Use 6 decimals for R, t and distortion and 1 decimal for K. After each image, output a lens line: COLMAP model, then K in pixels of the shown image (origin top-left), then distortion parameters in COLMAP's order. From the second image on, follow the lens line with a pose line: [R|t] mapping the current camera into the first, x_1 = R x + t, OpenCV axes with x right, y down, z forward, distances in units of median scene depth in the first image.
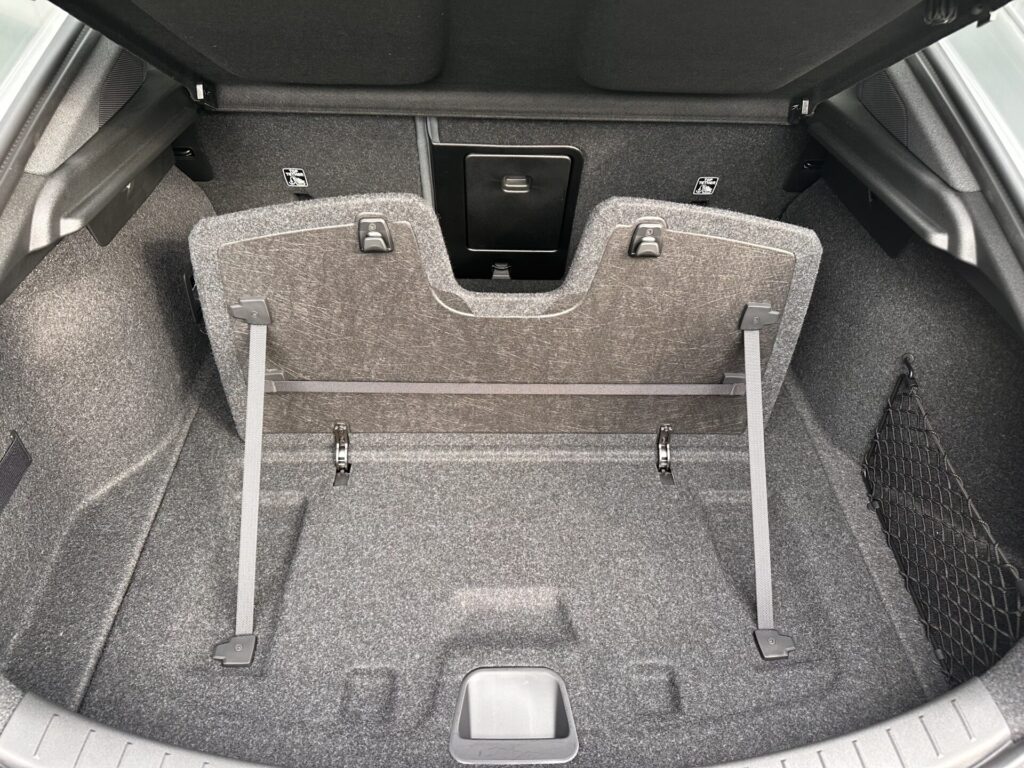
lens RADIAL K [[704.9, 0, 518.3], [0, 704.9, 329.8], [0, 0, 1]] dist [-0.052951, 0.043525]
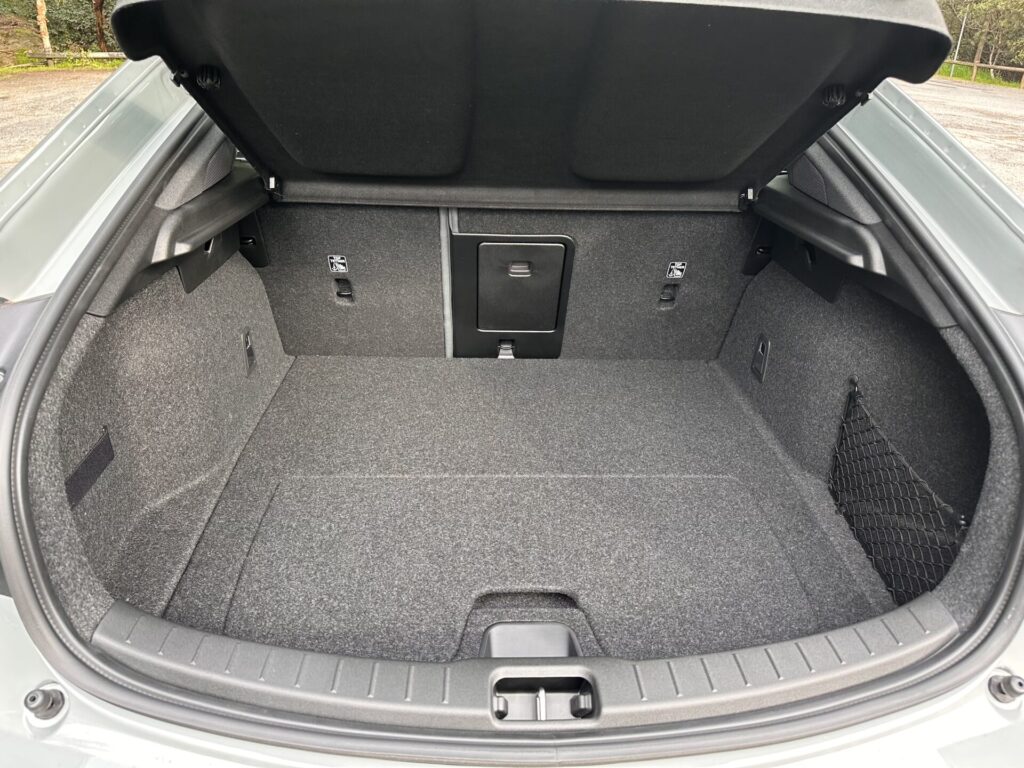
lens RADIAL K [[732.5, 0, 506.6], [0, 732.5, 388.8], [0, 0, 1]] dist [-0.000800, -0.004799]
pose [[0.999949, -0.007265, 0.006962, -0.042451], [0.008706, 0.971570, -0.236592, 0.341151], [-0.005045, 0.236641, 0.971584, -0.209008]]
